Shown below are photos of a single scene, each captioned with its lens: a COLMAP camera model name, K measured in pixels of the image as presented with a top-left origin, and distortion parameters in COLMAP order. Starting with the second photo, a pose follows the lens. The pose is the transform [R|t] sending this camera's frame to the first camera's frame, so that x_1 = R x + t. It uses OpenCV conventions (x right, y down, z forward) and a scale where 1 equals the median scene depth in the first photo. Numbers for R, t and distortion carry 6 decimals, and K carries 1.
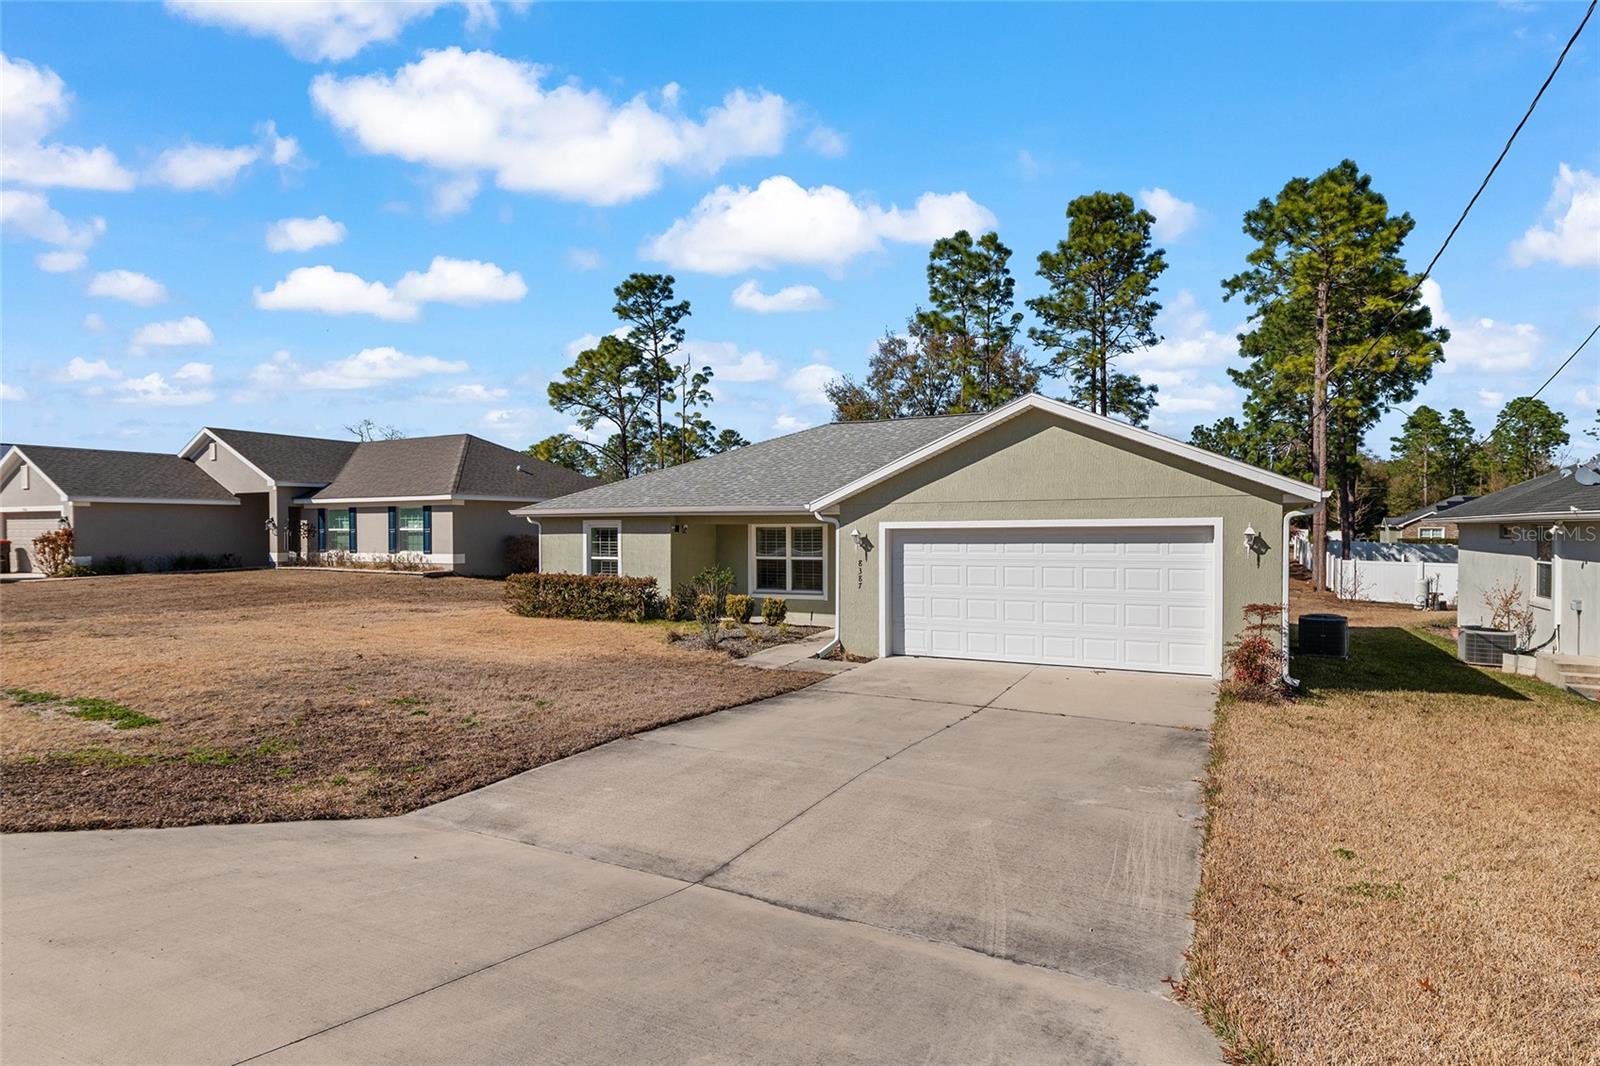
lens RADIAL K [[850.4, 0, 793.9], [0, 850.4, 526.9], [0, 0, 1]] dist [0.001068, 0.000346]
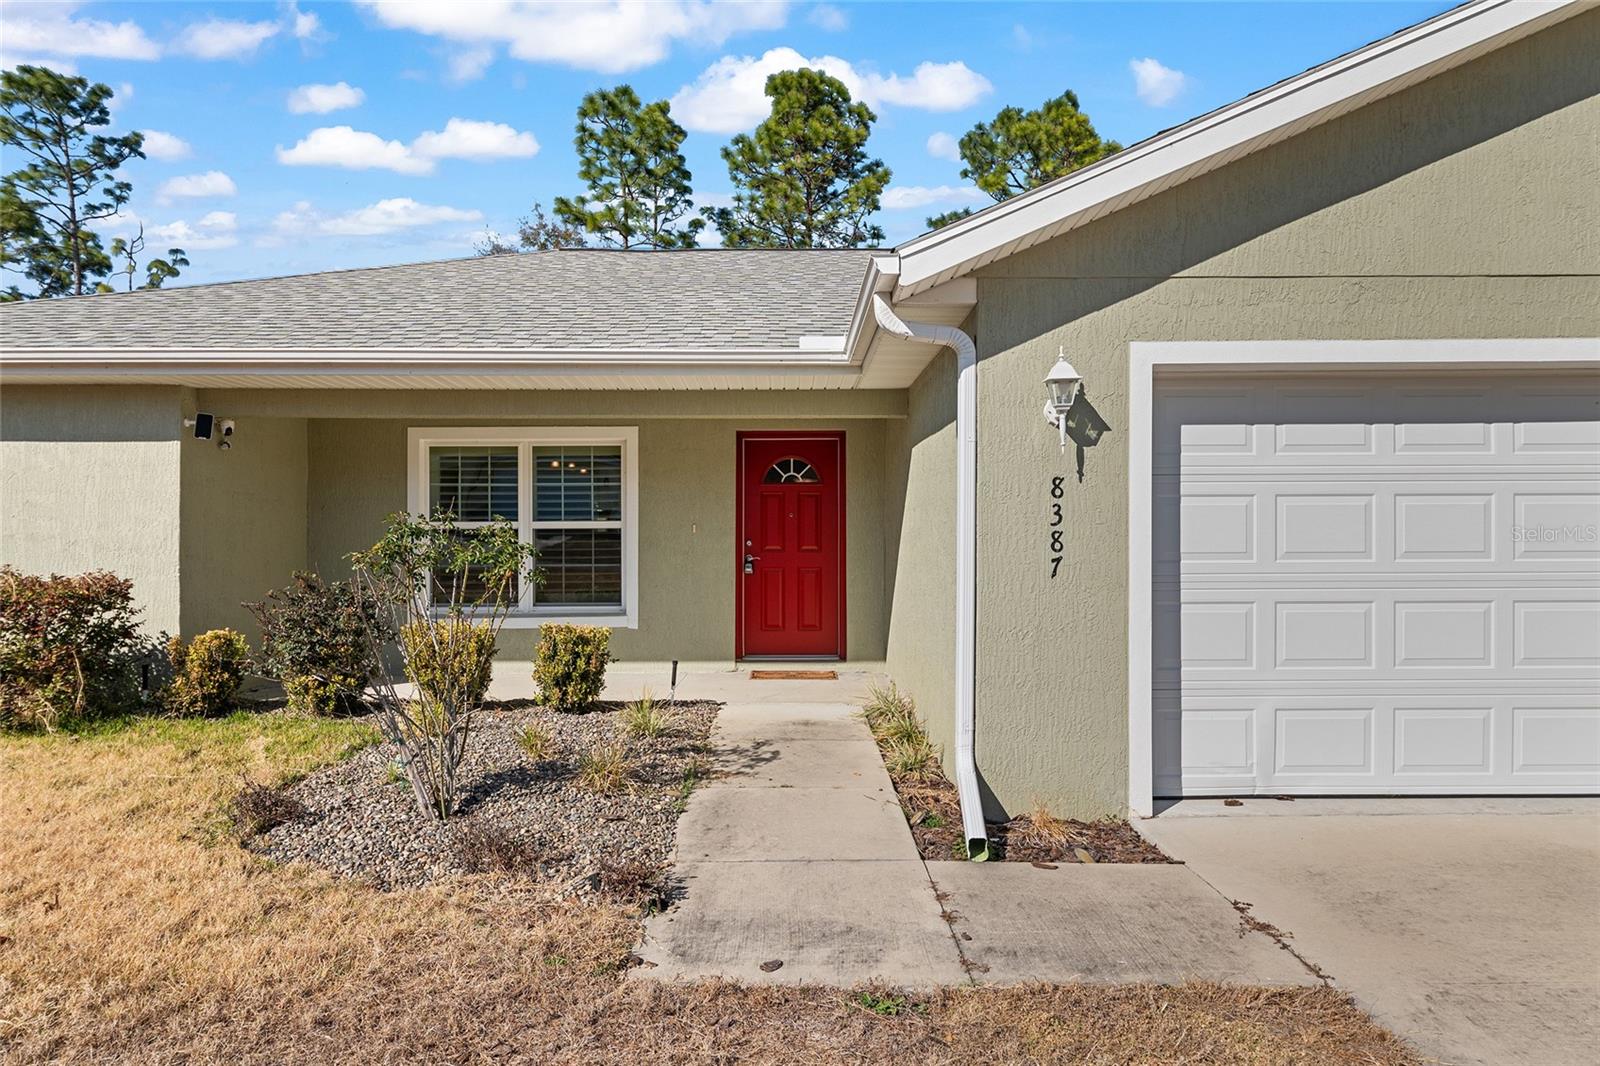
lens RADIAL K [[984.2, 0, 801.2], [0, 984.2, 524.7], [0, 0, 1]] dist [0.002880, -0.000515]
pose [[0.884049, 0.008015, 0.467325, -0.047223], [-0.002022, 0.999909, -0.013324, 0.018775], [-0.467389, 0.010834, 0.883985, 0.237222]]
